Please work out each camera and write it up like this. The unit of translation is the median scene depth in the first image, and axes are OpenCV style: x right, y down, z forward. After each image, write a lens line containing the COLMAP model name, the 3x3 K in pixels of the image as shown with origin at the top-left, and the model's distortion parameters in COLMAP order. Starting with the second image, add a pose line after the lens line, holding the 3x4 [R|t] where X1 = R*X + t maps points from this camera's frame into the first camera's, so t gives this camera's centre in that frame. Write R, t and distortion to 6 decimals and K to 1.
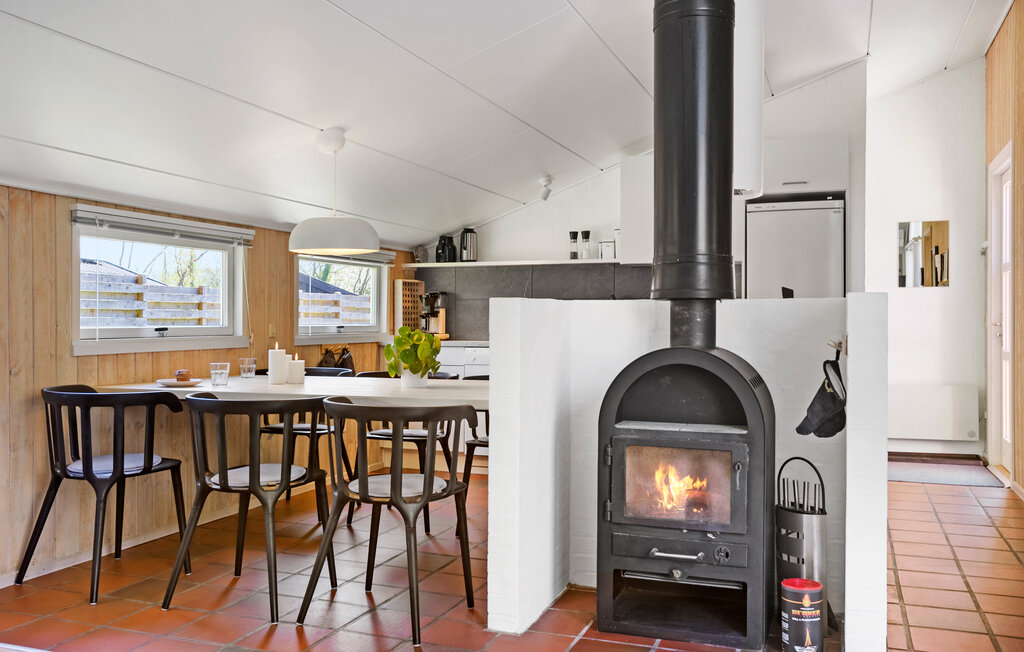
lens RADIAL K [[944.2, 0, 510.2], [0, 944.2, 318.6], [0, 0, 1]] dist [-0.020072, 0.000000]
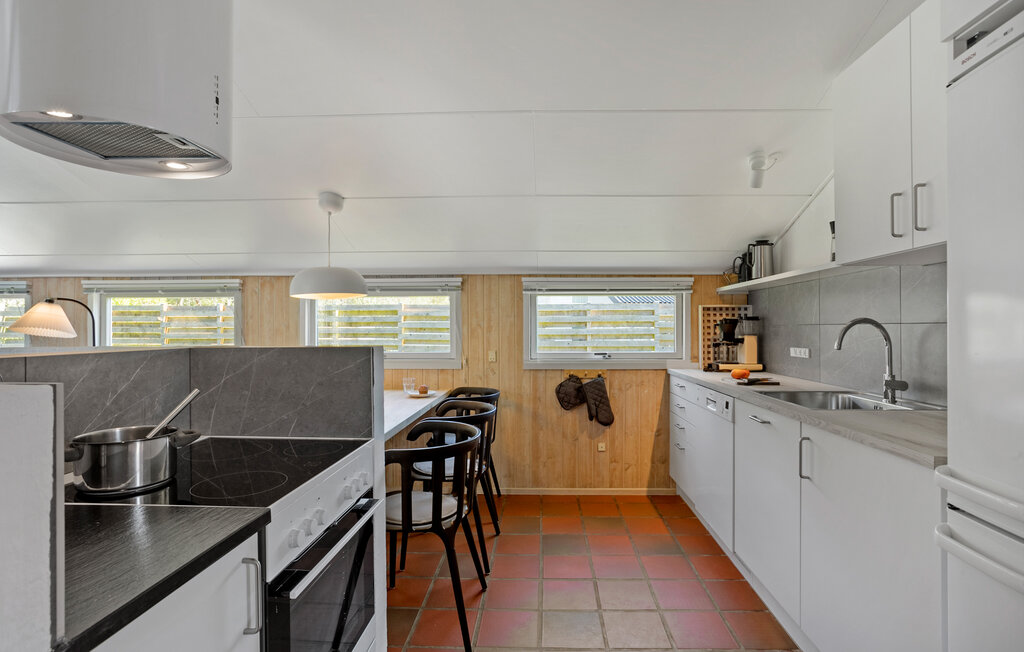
lens RADIAL K [[357.0, 0, 515.1], [0, 357.0, 335.8], [0, 0, 1]] dist [-0.008828, 0.000118]
pose [[0.325292, -0.002893, -0.945609, 0.275331], [0.004041, 0.999990, -0.001669, -0.016527], [0.945605, -0.003278, 0.325301, 1.159706]]
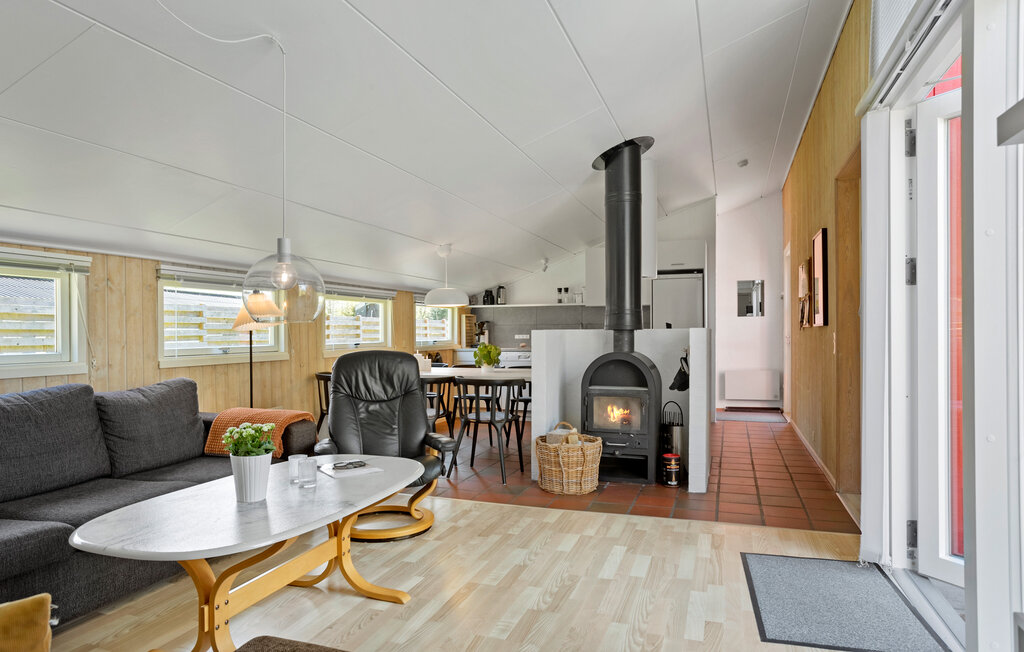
lens RADIAL K [[616.5, 0, 508.3], [0, 616.5, 335.1], [0, 0, 1]] dist [-0.045207, -0.000501]
pose [[0.999970, -0.007502, 0.001708, -0.059233], [0.007490, 0.999951, 0.006506, -0.015442], [-0.001756, -0.006493, 0.999977, -0.331104]]
